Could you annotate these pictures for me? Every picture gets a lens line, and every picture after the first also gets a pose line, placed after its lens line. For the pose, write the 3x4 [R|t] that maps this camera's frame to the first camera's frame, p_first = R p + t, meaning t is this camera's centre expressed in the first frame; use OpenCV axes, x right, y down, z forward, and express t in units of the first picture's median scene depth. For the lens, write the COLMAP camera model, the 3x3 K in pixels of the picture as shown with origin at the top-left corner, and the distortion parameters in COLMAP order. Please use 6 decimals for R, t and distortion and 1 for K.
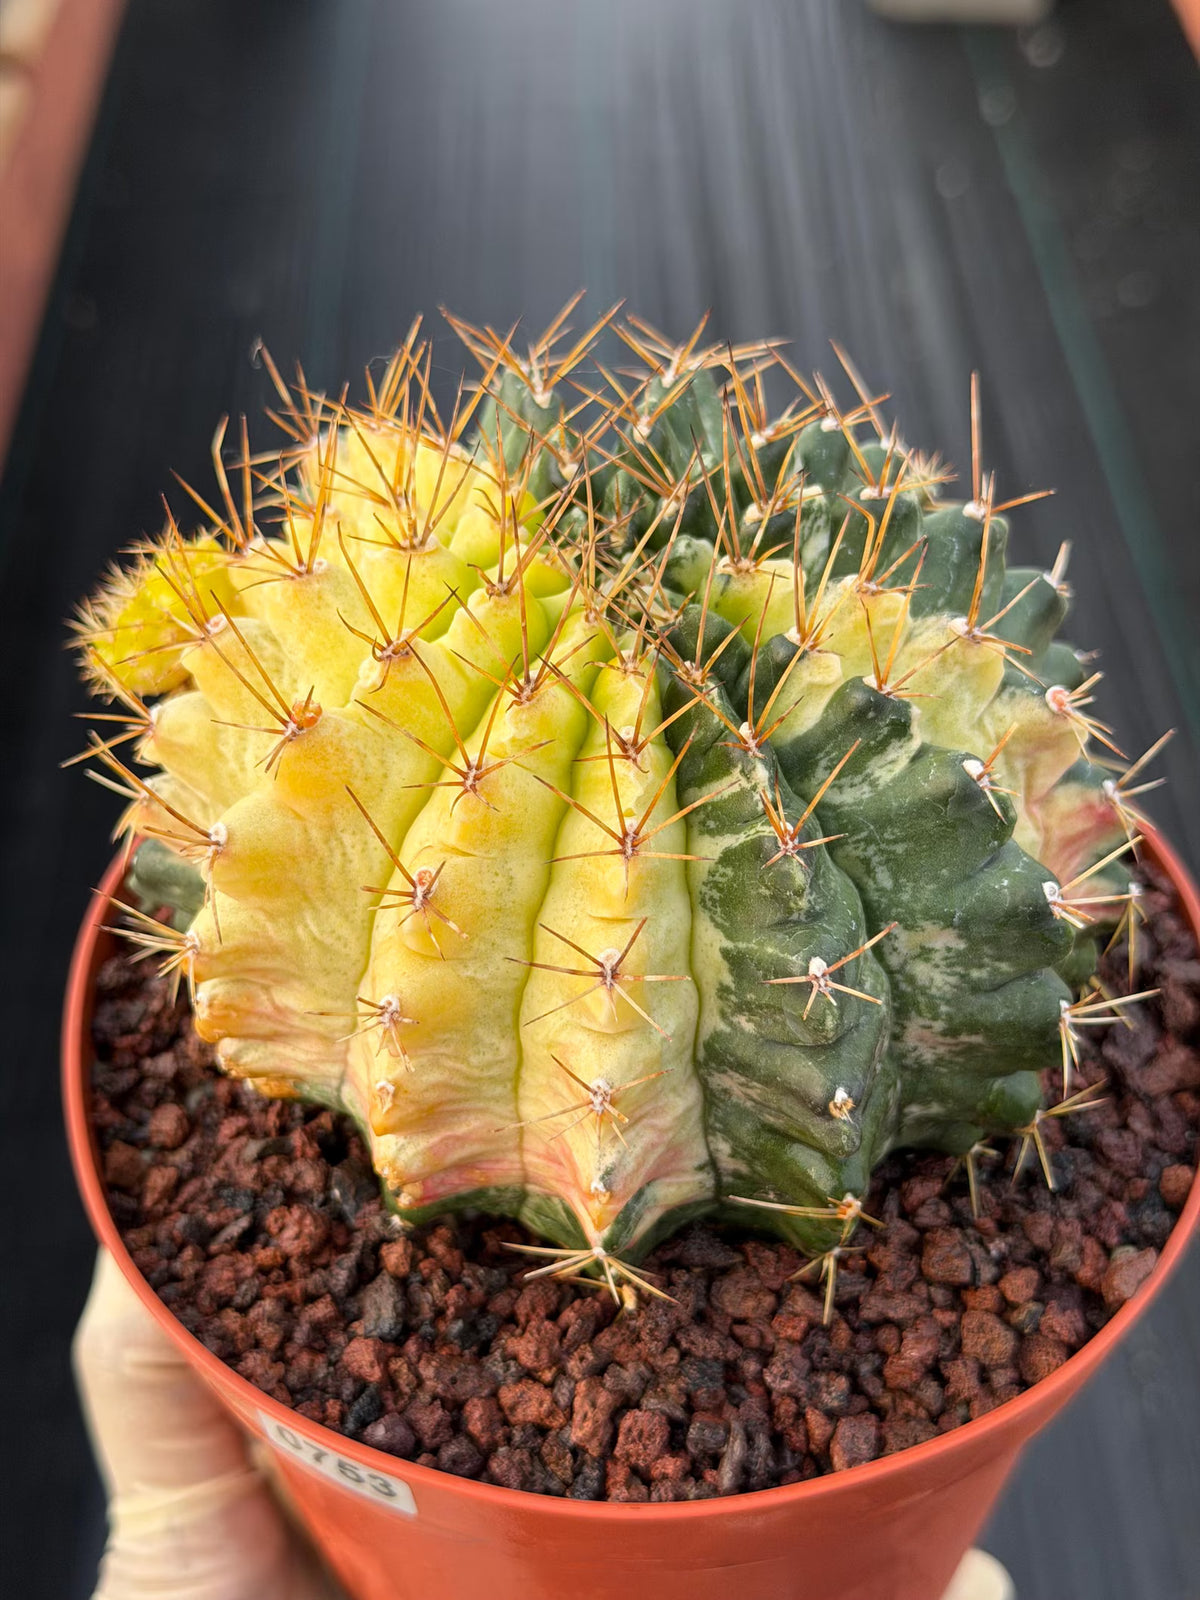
lens RADIAL K [[2328.8, 0, 588.5], [0, 2328.8, 826.7], [0, 0, 1]] dist [0.154807, -0.024517]
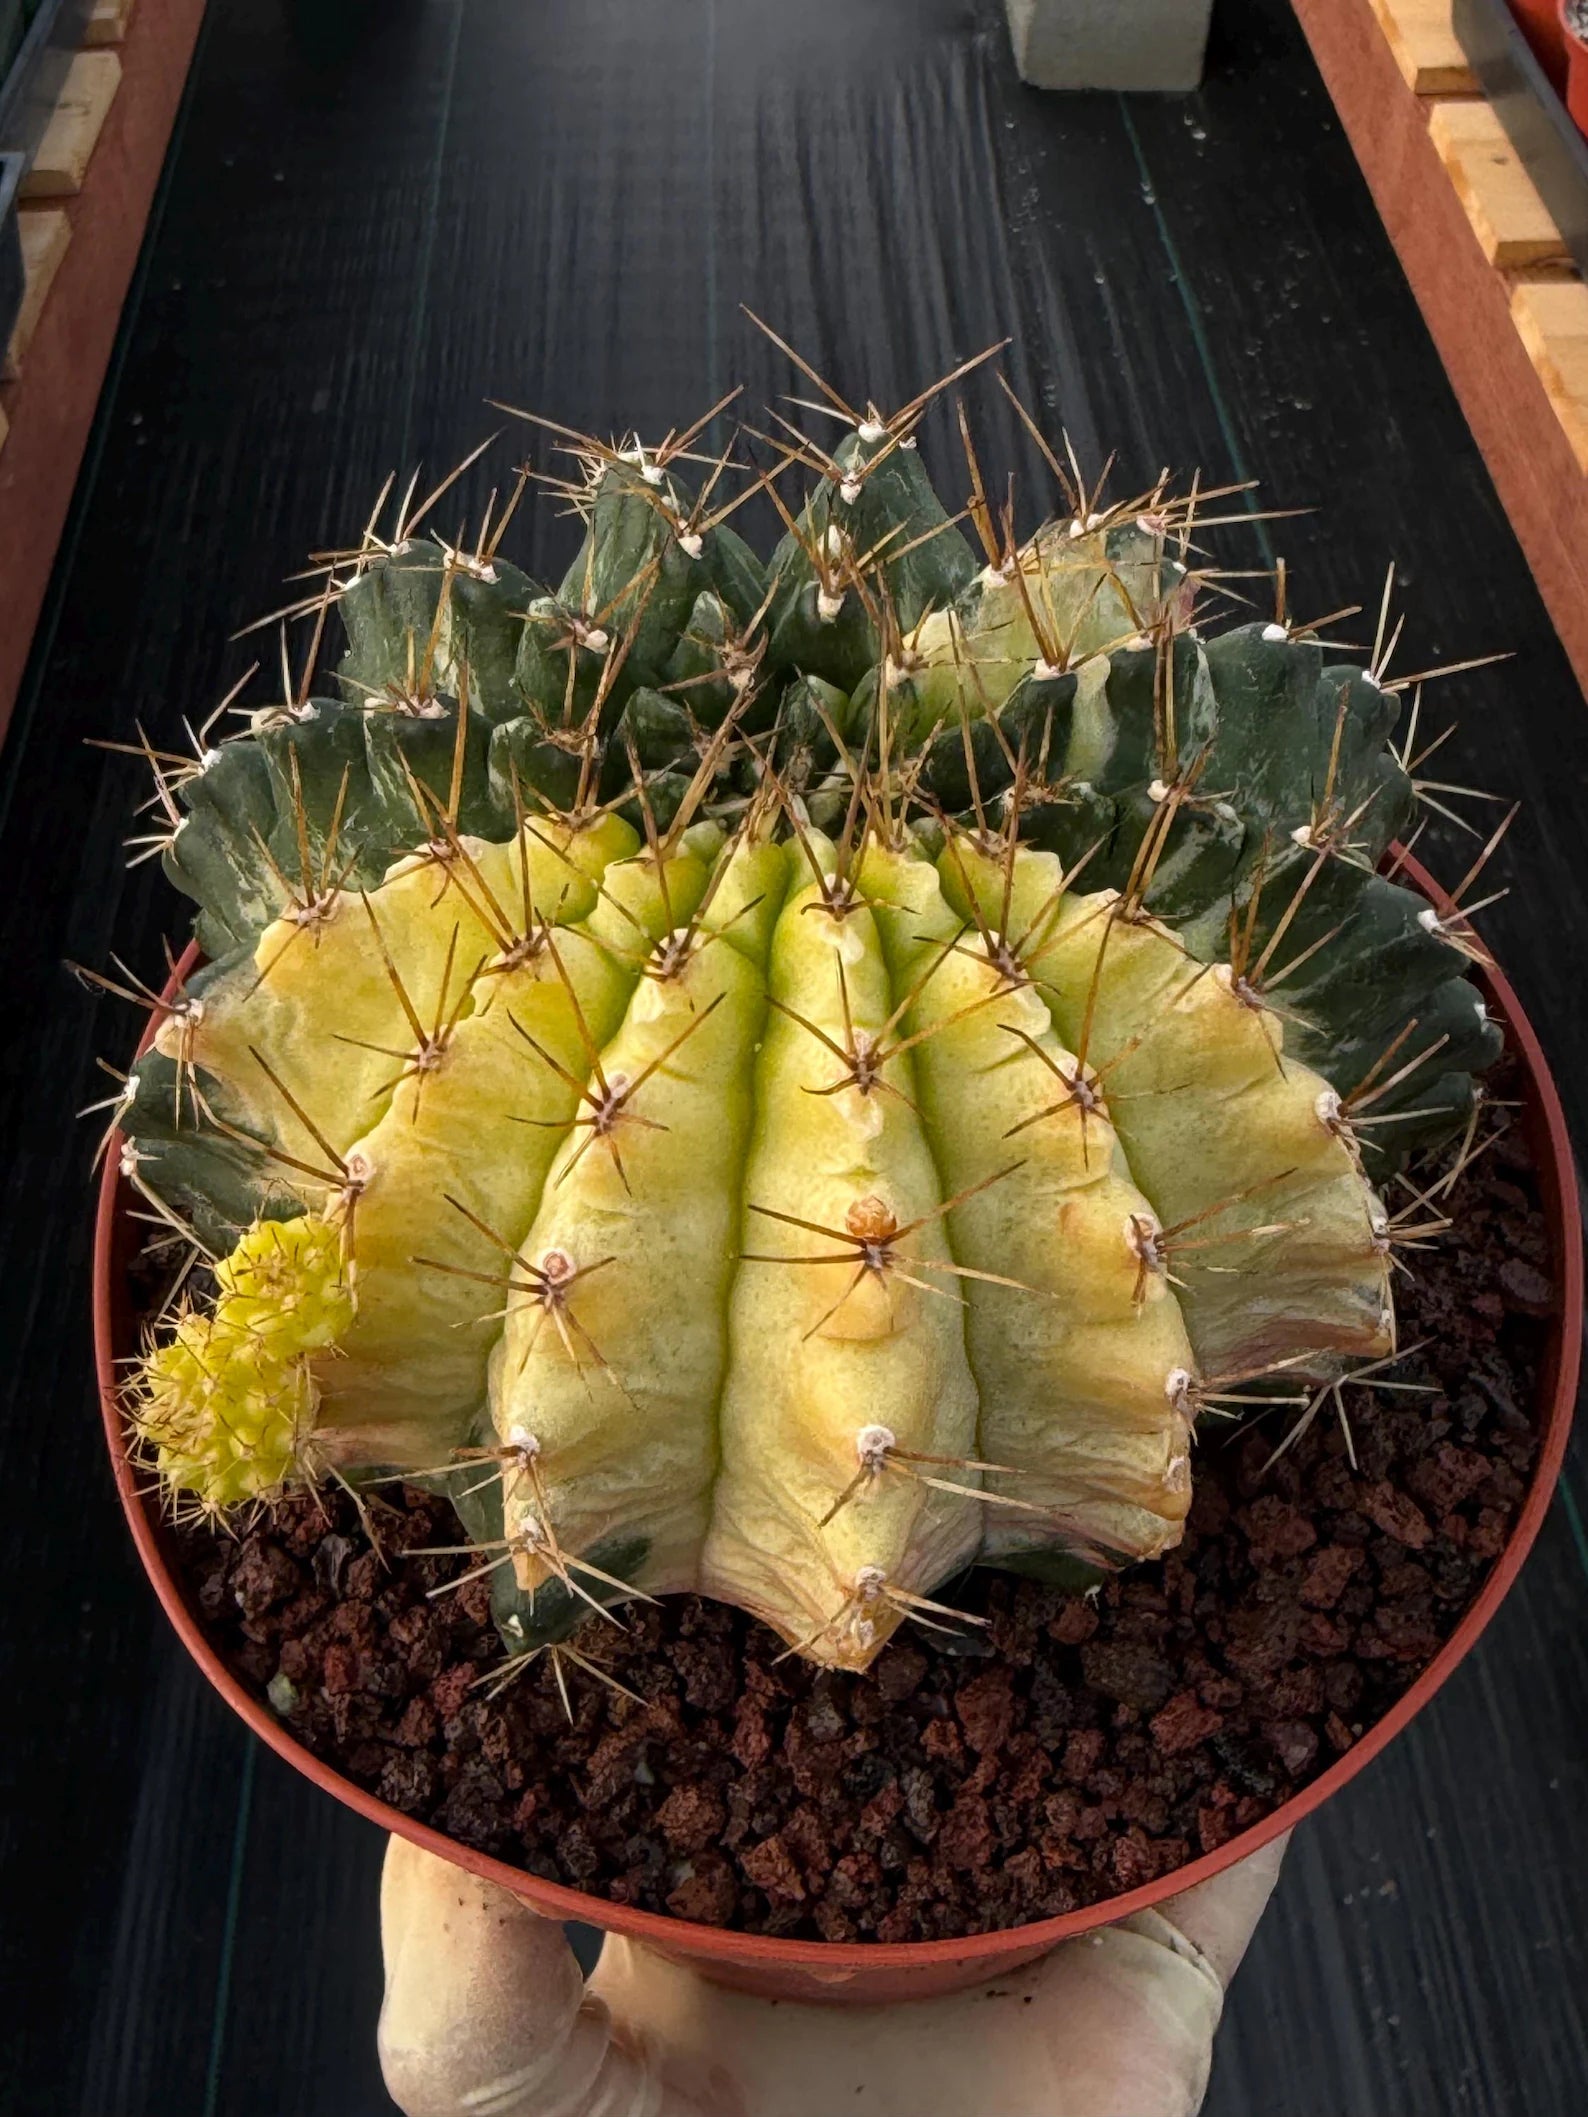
lens RADIAL K [[2654.2, 0, 784.8], [0, 2654.2, 865.7], [0, 0, 1]] dist [0.035249, -0.020257]
pose [[0.483287, -0.715336, 0.504706, -0.426742], [0.642887, 0.681304, 0.350029, -0.386717], [-0.594247, 0.155304, 0.789146, 0.357750]]
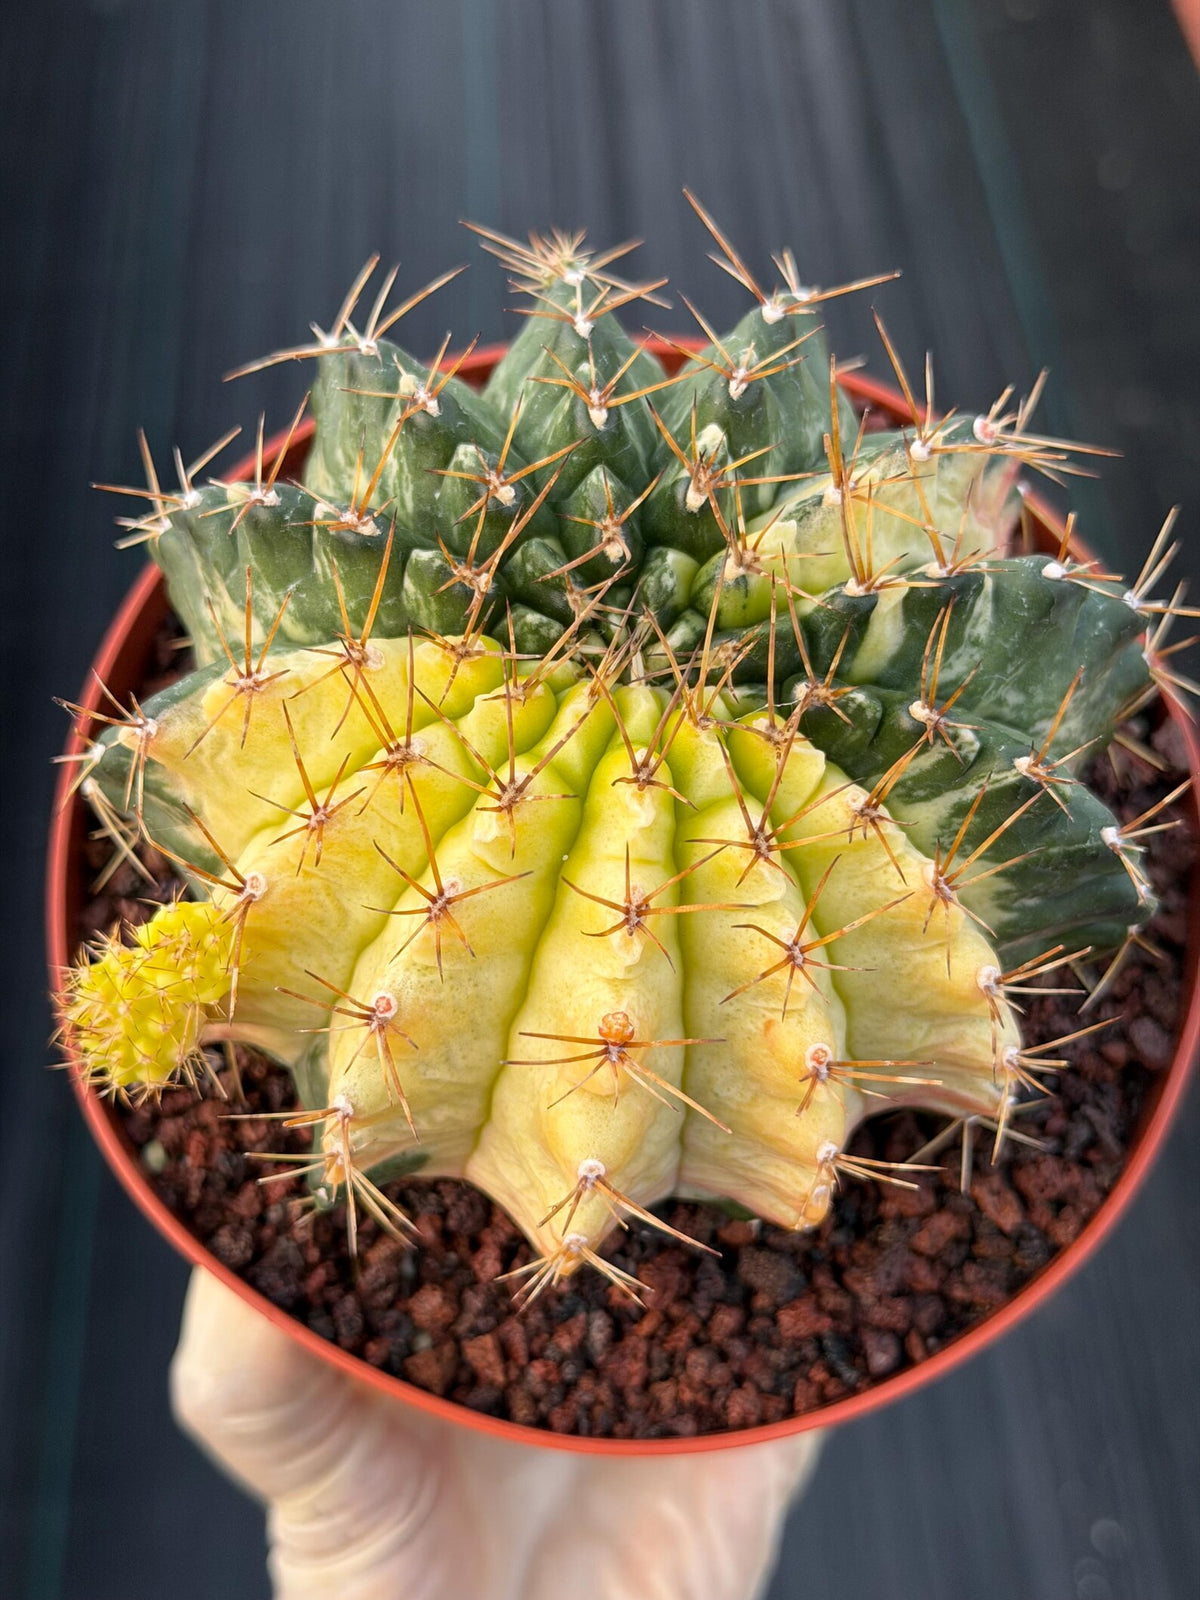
lens RADIAL K [[2328.8, 0, 588.5], [0, 2328.8, 826.7], [0, 0, 1]] dist [0.154807, -0.024517]
pose [[0.641097, -0.716764, 0.274308, -0.305035], [0.531025, 0.672337, 0.515729, -0.550797], [-0.554083, -0.184968, 0.811652, 0.254025]]
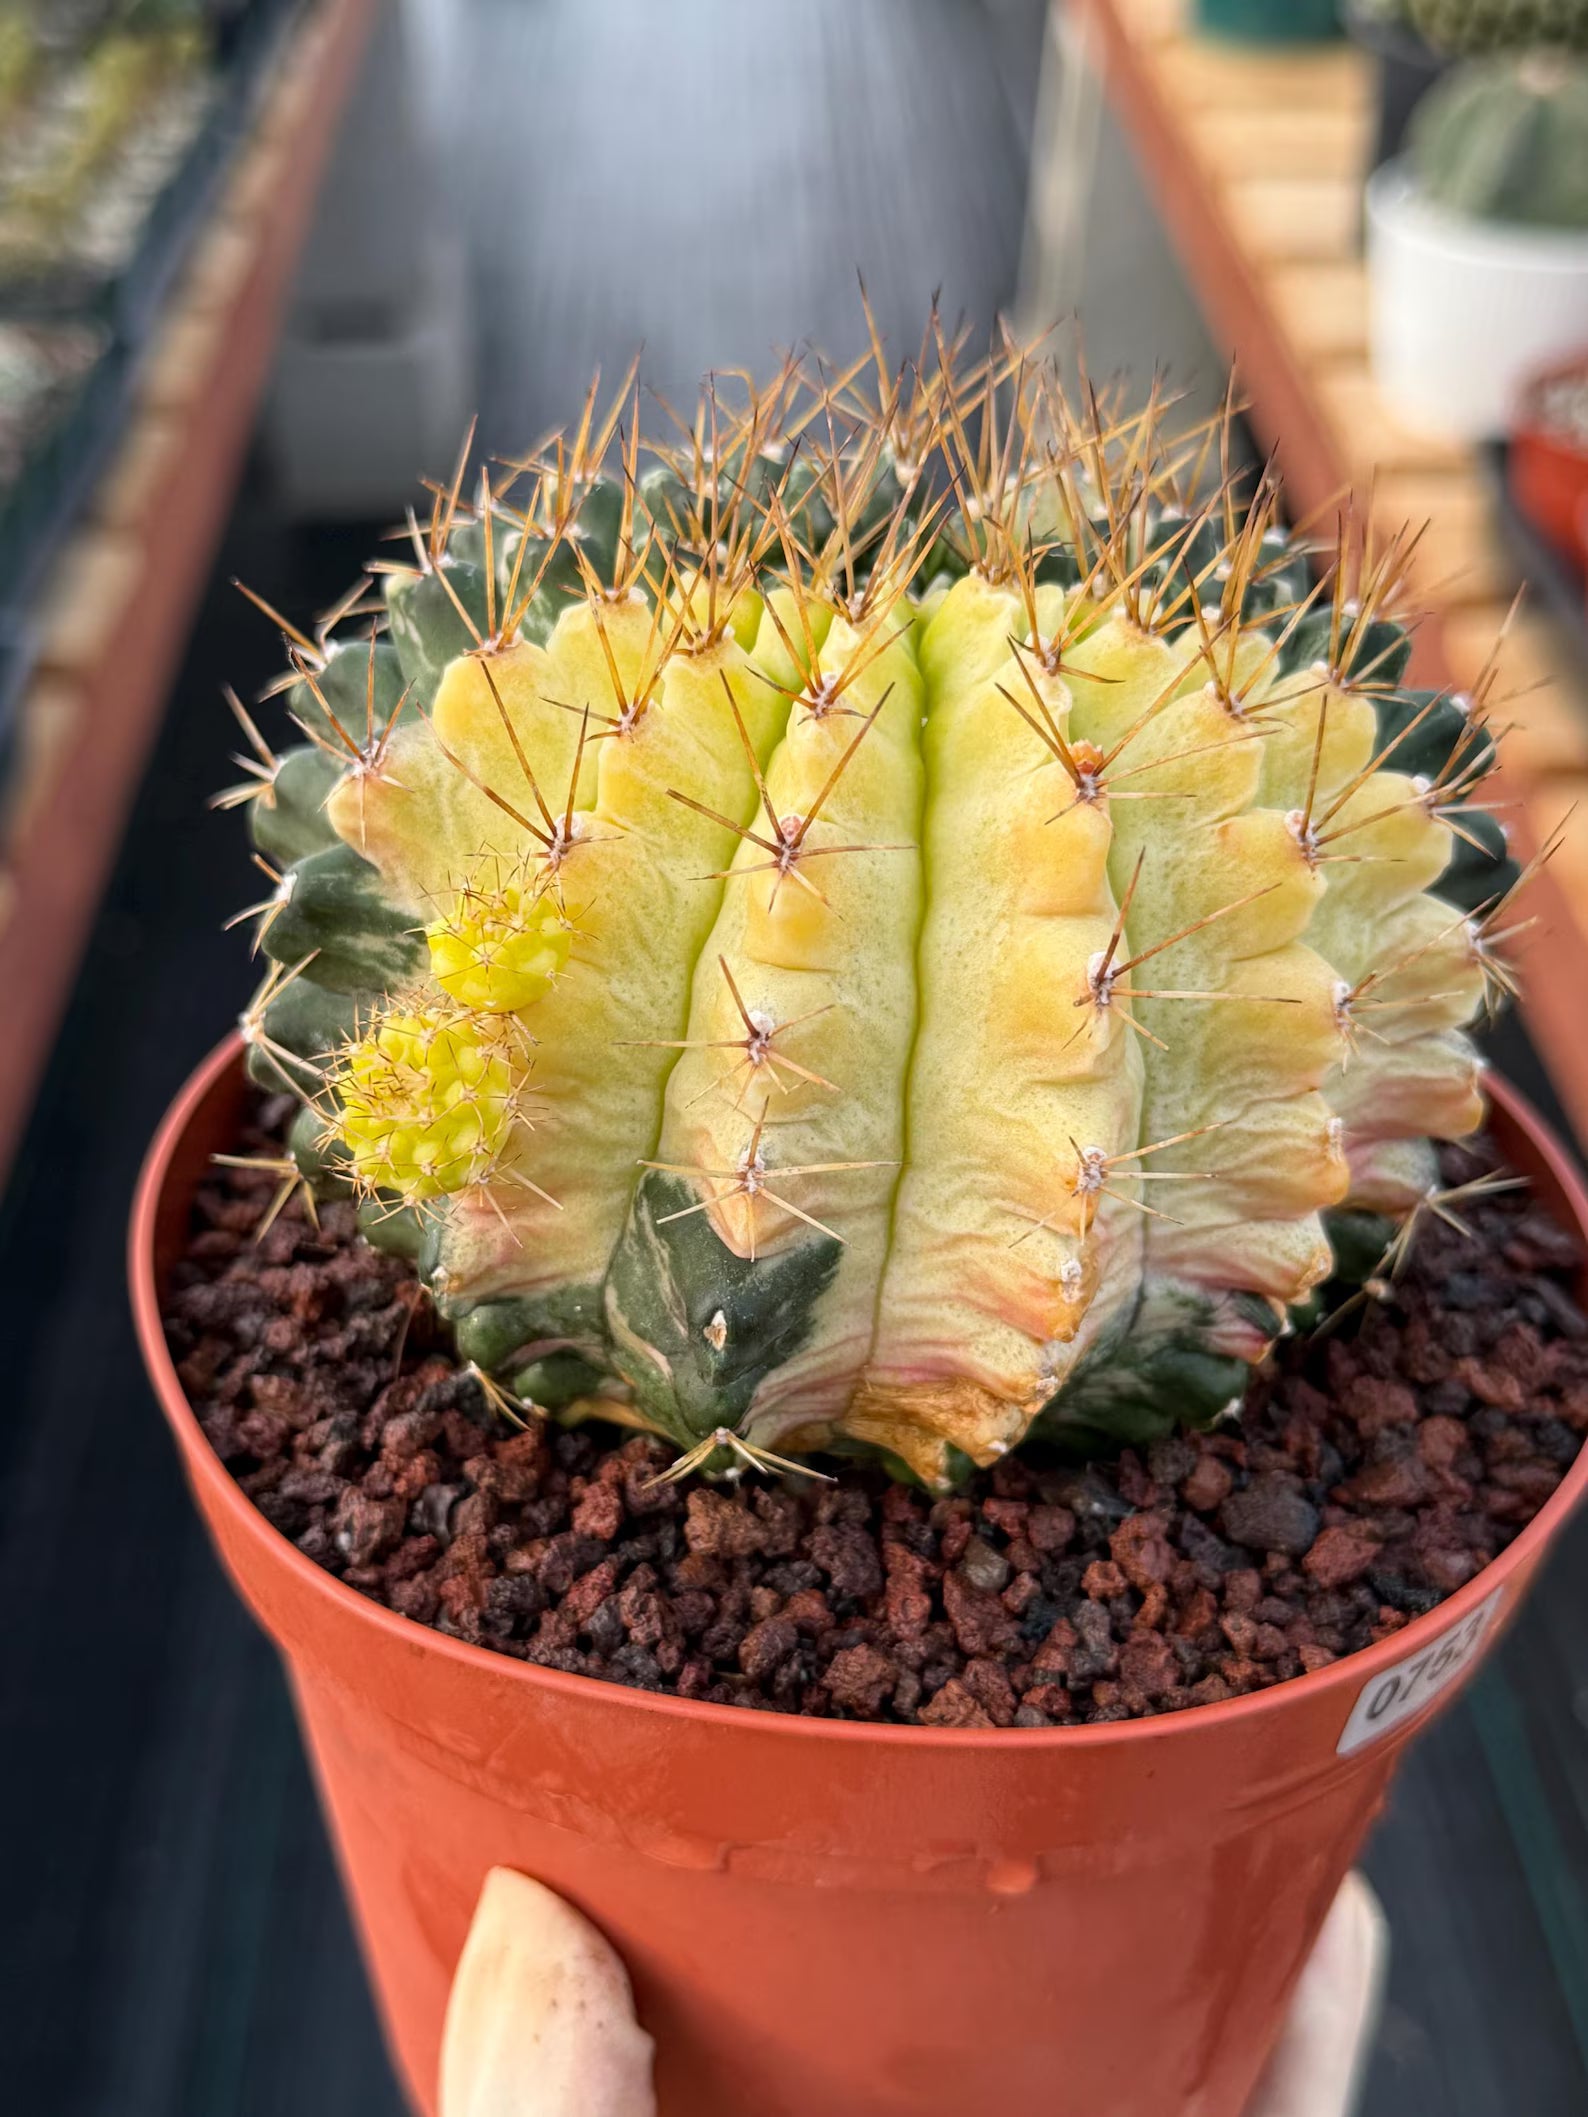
lens RADIAL K [[2699.4, 0, 794.0], [0, 2699.4, 1058.5], [0, 0, 1]] dist [0.141631, -0.015050]
pose [[0.328963, -0.477995, 0.814435, -0.854162], [0.642879, 0.745087, 0.177625, -0.179870], [-0.691729, 0.465151, 0.552399, 0.589506]]
